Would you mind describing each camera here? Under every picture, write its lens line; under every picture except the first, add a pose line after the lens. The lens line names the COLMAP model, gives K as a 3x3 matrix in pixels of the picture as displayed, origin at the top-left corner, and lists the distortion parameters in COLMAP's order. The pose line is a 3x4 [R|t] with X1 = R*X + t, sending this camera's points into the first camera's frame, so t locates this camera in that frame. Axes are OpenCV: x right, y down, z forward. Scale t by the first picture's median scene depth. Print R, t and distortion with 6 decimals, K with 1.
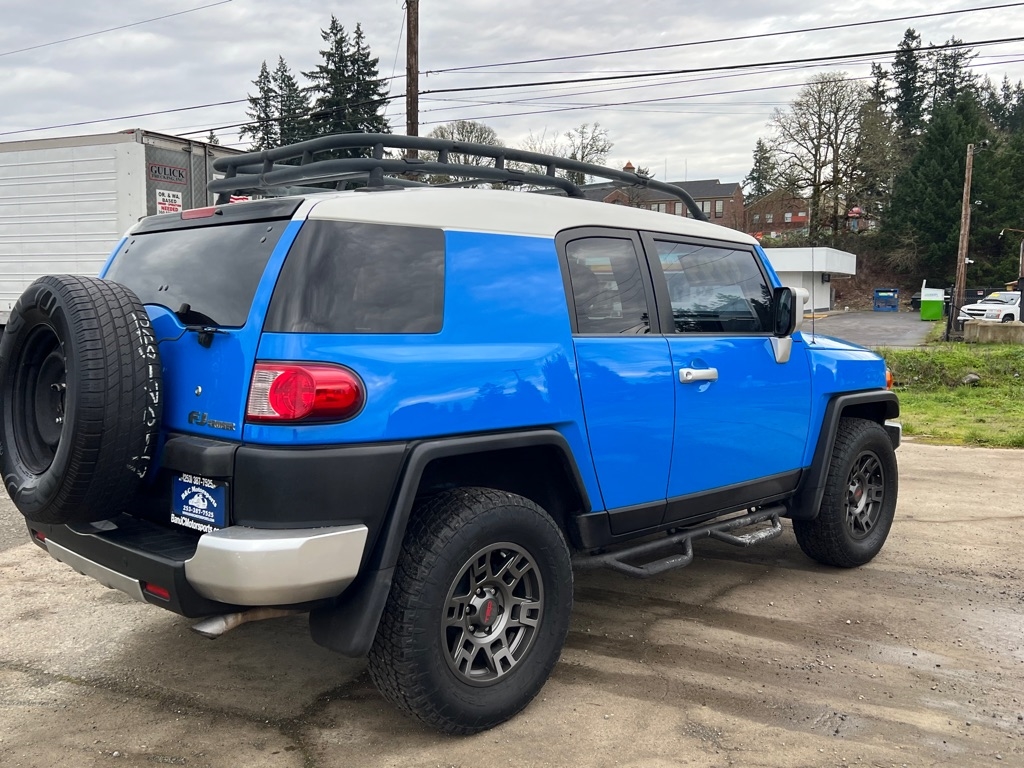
lens RADIAL K [[957.8, 0, 517.5], [0, 957.8, 393.1], [0, 0, 1]] dist [0.027728, 0.000000]
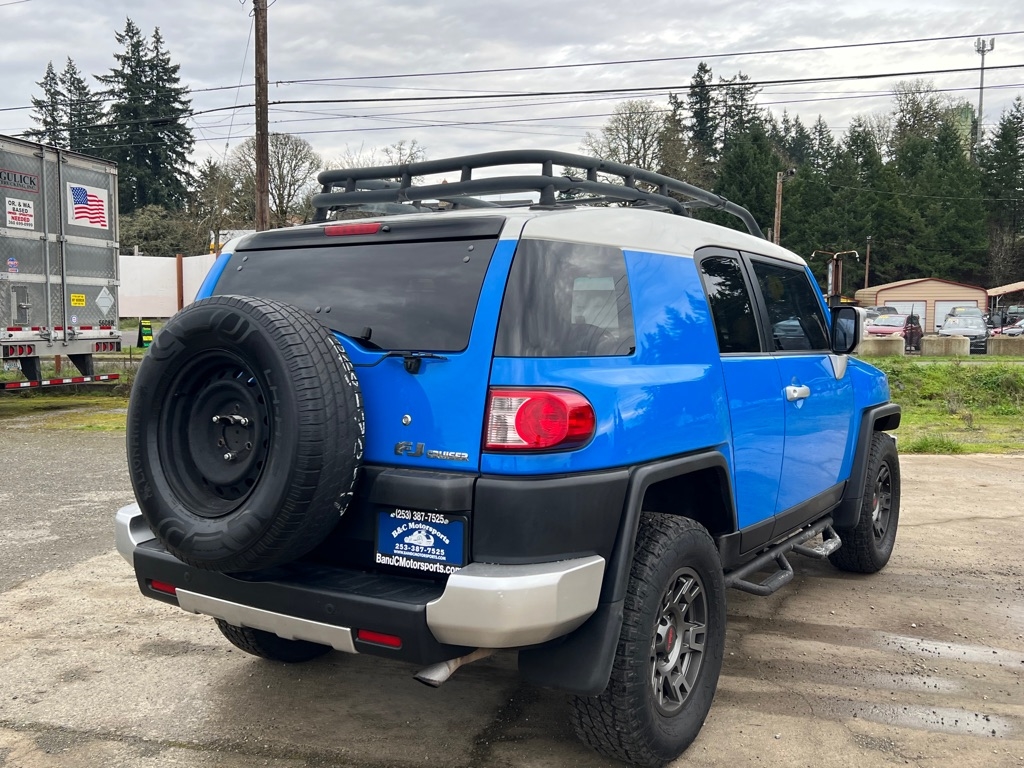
lens RADIAL K [[963.2, 0, 516.9], [0, 963.2, 384.2], [0, 0, 1]] dist [0.021973, 0.000000]
pose [[0.981287, -0.015984, 0.191884, -0.313625], [0.021090, 0.999475, -0.024599, -0.009161], [-0.191390, 0.028186, 0.981109, 0.046826]]
